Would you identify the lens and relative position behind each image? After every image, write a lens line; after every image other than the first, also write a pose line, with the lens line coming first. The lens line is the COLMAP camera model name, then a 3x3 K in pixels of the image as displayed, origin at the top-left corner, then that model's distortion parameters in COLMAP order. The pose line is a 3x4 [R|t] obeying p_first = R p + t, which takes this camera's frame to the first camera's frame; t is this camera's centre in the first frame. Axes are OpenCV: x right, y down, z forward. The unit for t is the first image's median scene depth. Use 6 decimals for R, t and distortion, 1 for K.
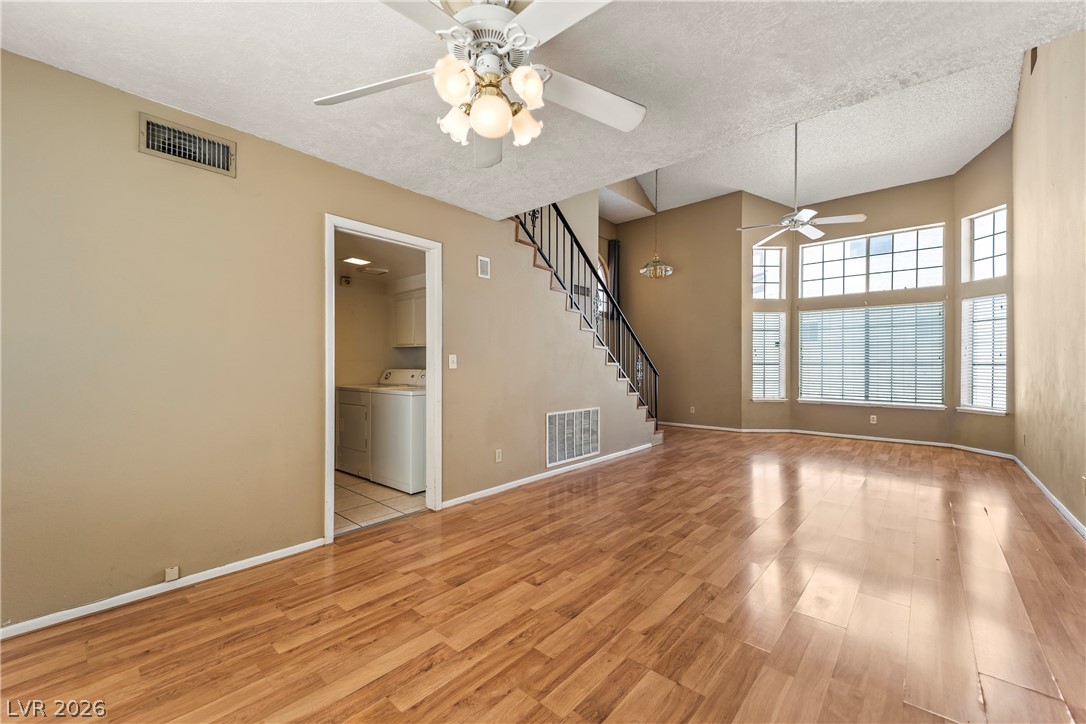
lens RADIAL K [[435.6, 0, 512.9], [0, 435.6, 356.4], [0, 0, 1]] dist [0.018745, -0.010212]
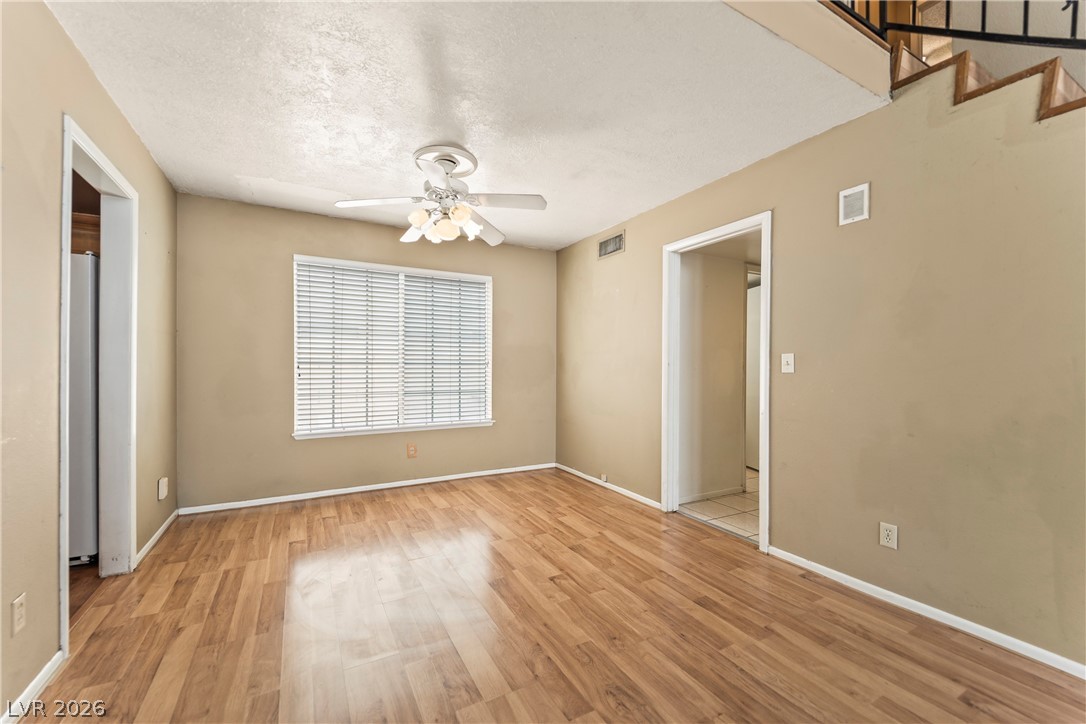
lens RADIAL K [[435.6, 0, 561.5], [0, 435.6, 361.3], [0, 0, 1]] dist [0.018745, -0.010212]
pose [[-0.277725, -0.015172, -0.960541, 0.721533], [0.011517, 0.999751, -0.019122, 0.019918], [0.960592, -0.016373, -0.277481, 0.907196]]
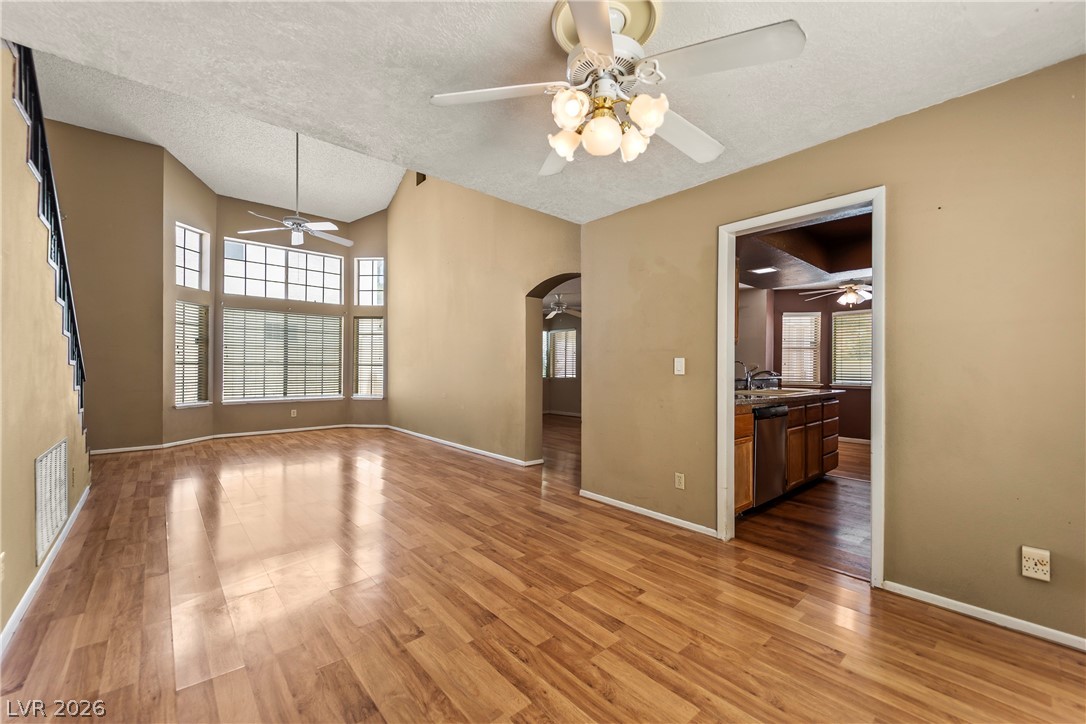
lens RADIAL K [[435.6, 0, 560.2], [0, 435.6, 366.4], [0, 0, 1]] dist [0.018745, -0.010212]
pose [[0.073162, 0.000283, 0.997320, -0.518325], [-0.026758, 0.999641, 0.001679, 0.005298], [-0.996961, -0.026809, 0.073143, 0.475211]]
